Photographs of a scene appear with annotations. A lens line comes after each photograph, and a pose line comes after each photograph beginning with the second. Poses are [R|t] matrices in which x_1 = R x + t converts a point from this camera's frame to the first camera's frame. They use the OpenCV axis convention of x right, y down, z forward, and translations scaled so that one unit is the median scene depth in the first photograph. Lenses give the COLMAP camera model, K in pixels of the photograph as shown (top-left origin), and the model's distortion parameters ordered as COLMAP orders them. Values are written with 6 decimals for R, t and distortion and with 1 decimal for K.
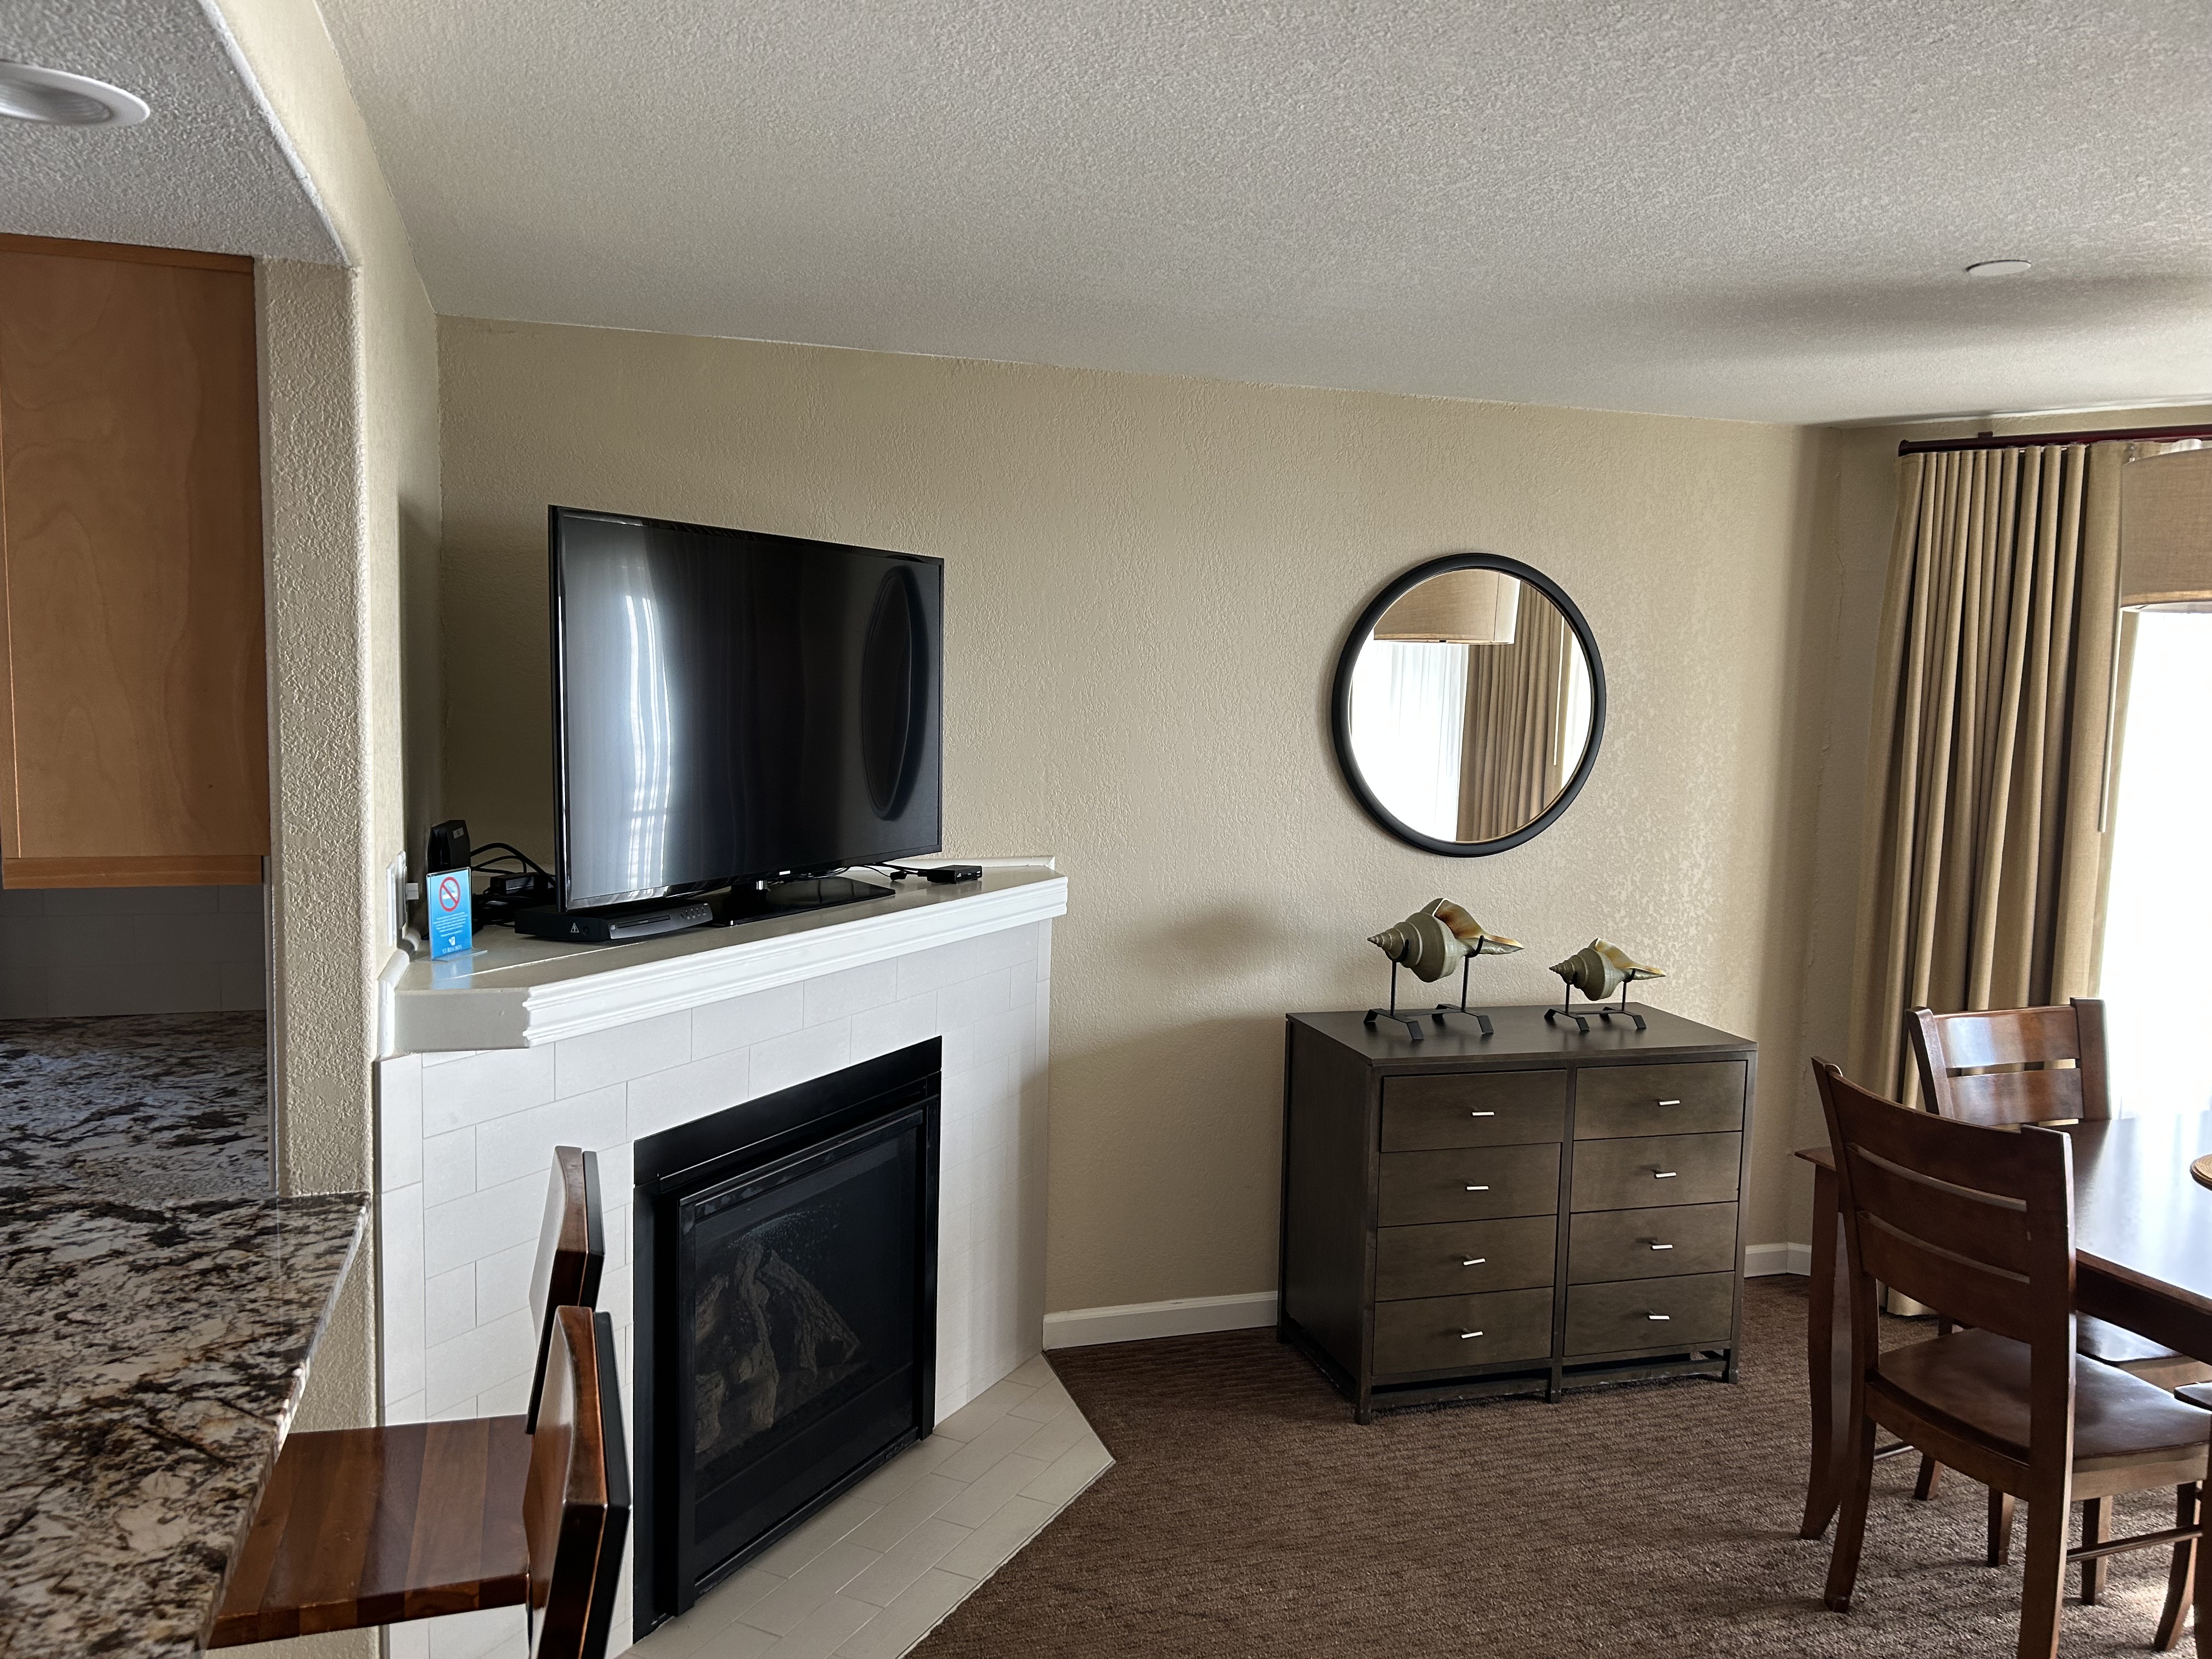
lens RADIAL K [[1604.7, 0, 1106.0], [0, 1604.7, 829.5], [0, 0, 1]] dist [0.030448, -0.039822]
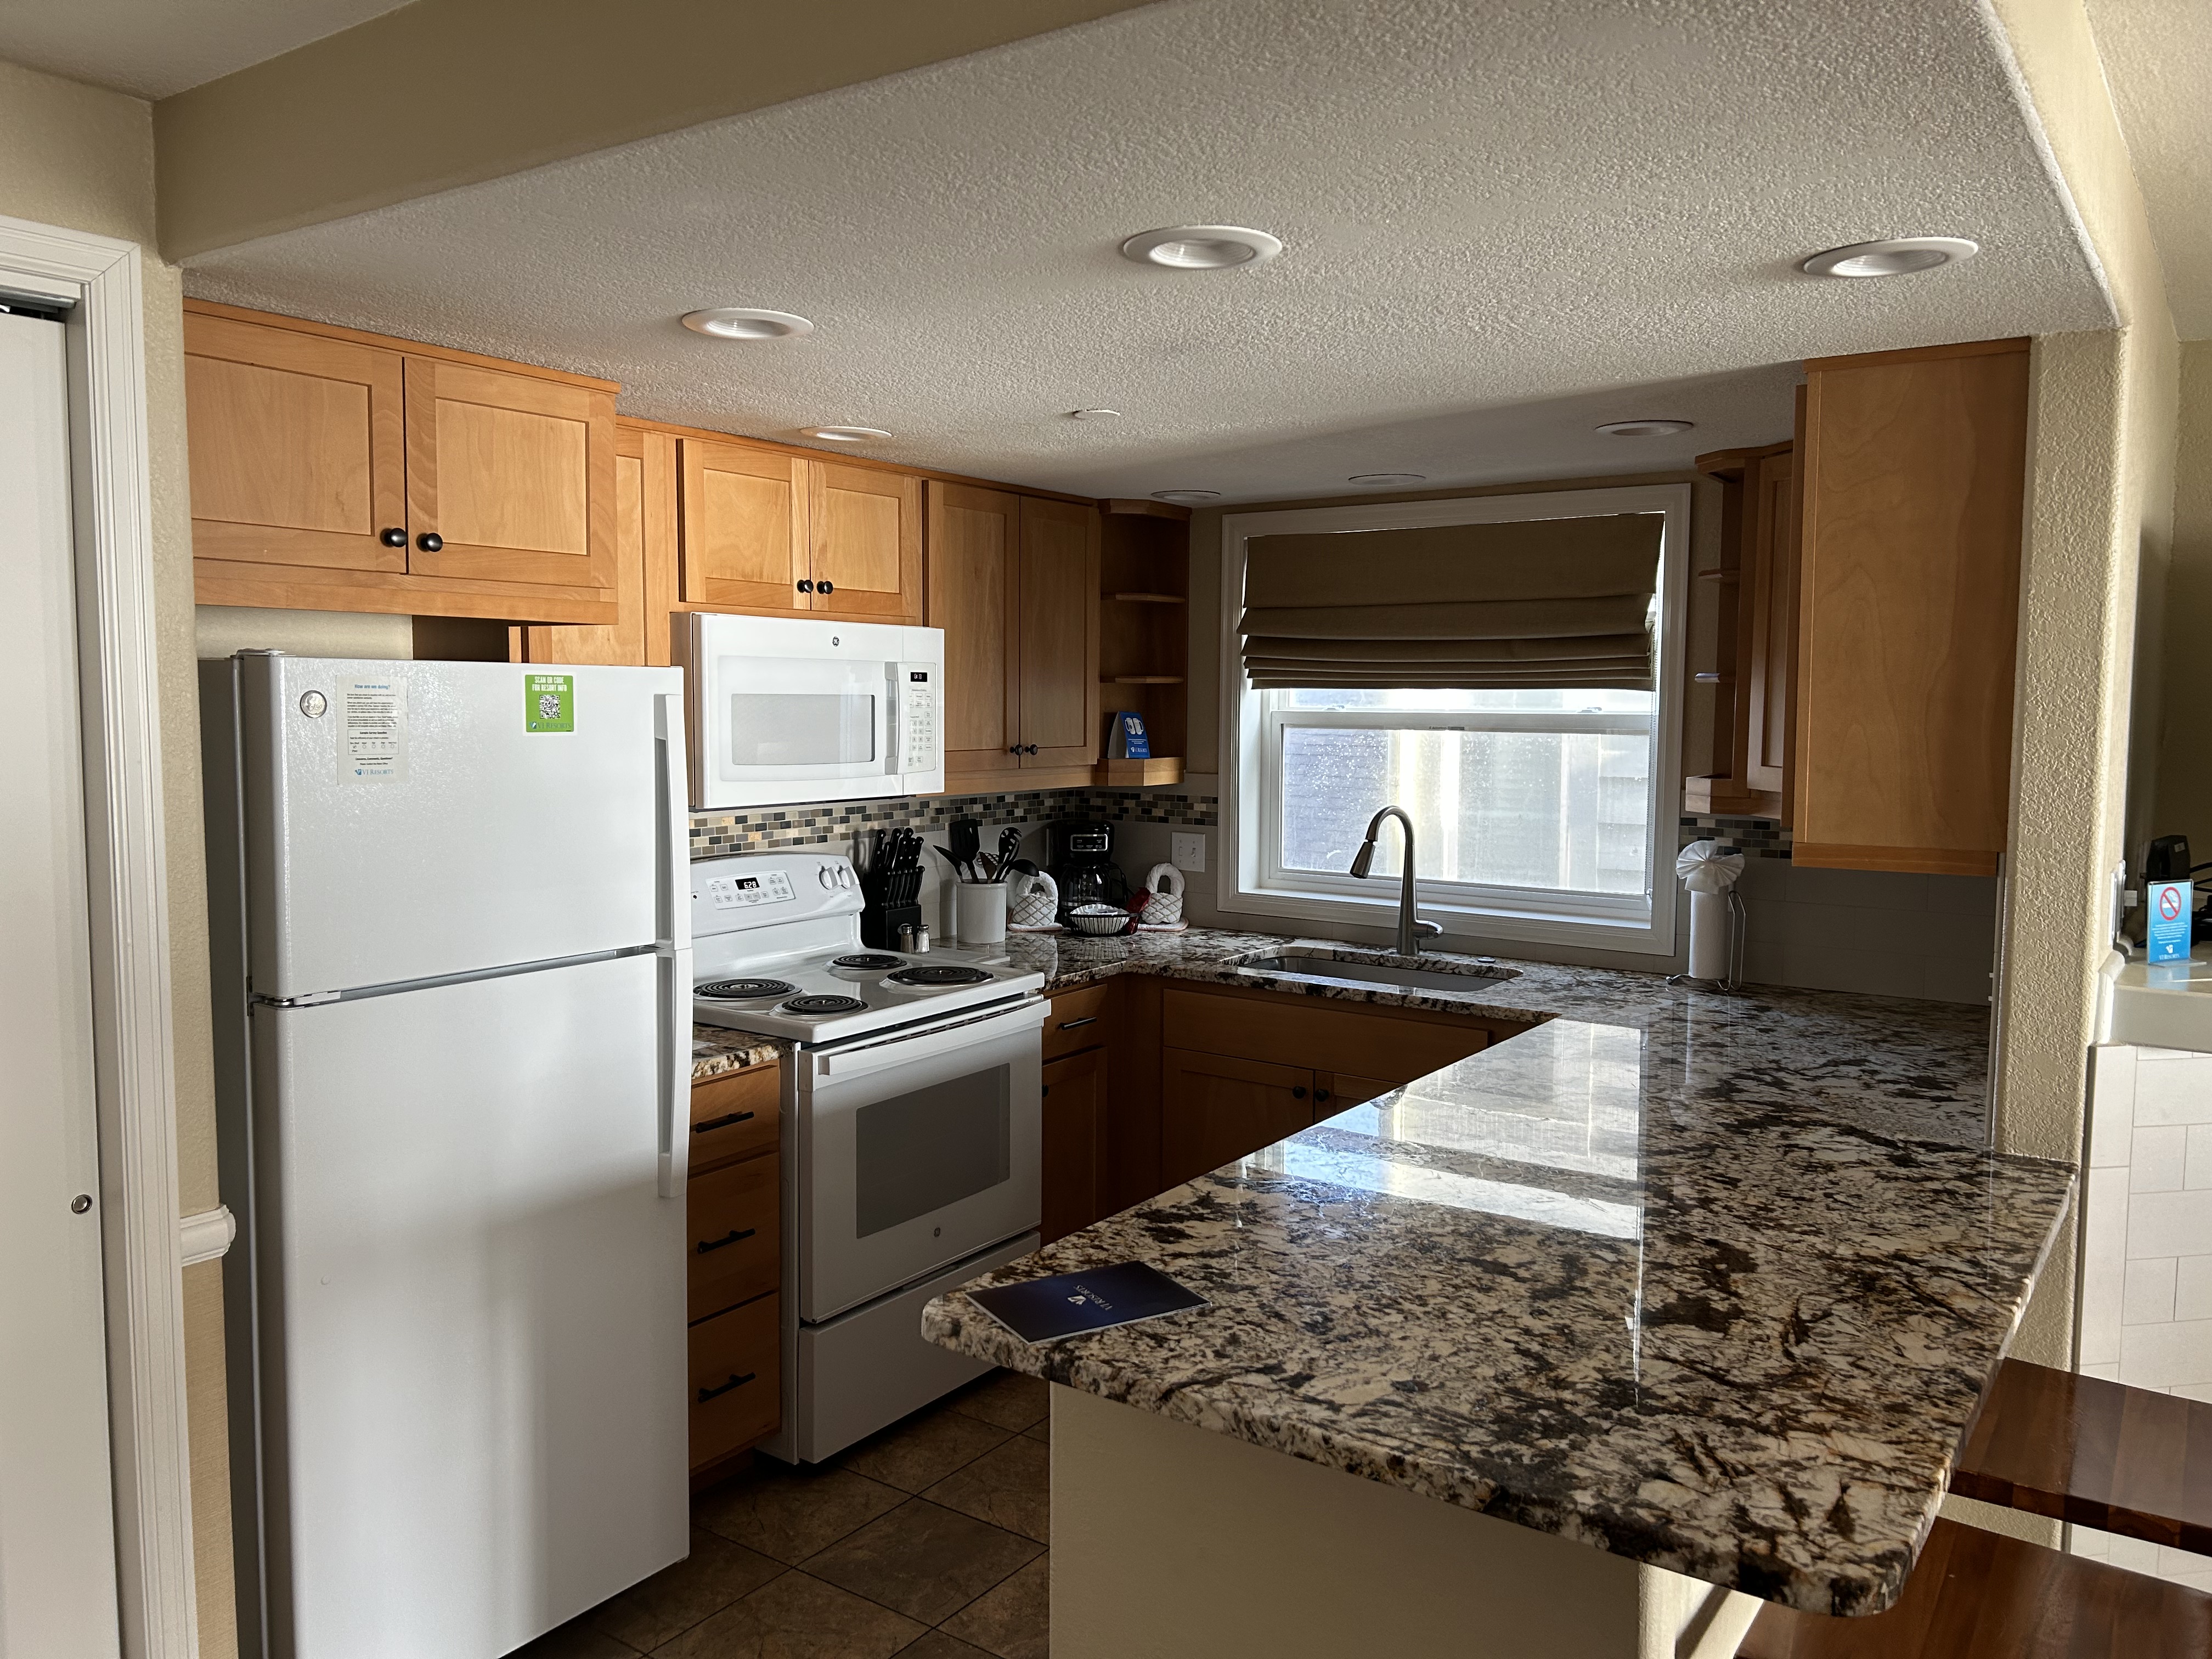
lens RADIAL K [[1604.7, 0, 1106.0], [0, 1604.7, 829.5], [0, 0, 1]] dist [0.030448, -0.039822]
pose [[0.586453, 0.041777, -0.808905, 0.038261], [-0.059724, 0.998181, 0.008253, 0.031048], [0.807779, 0.043471, 0.587881, -0.211149]]
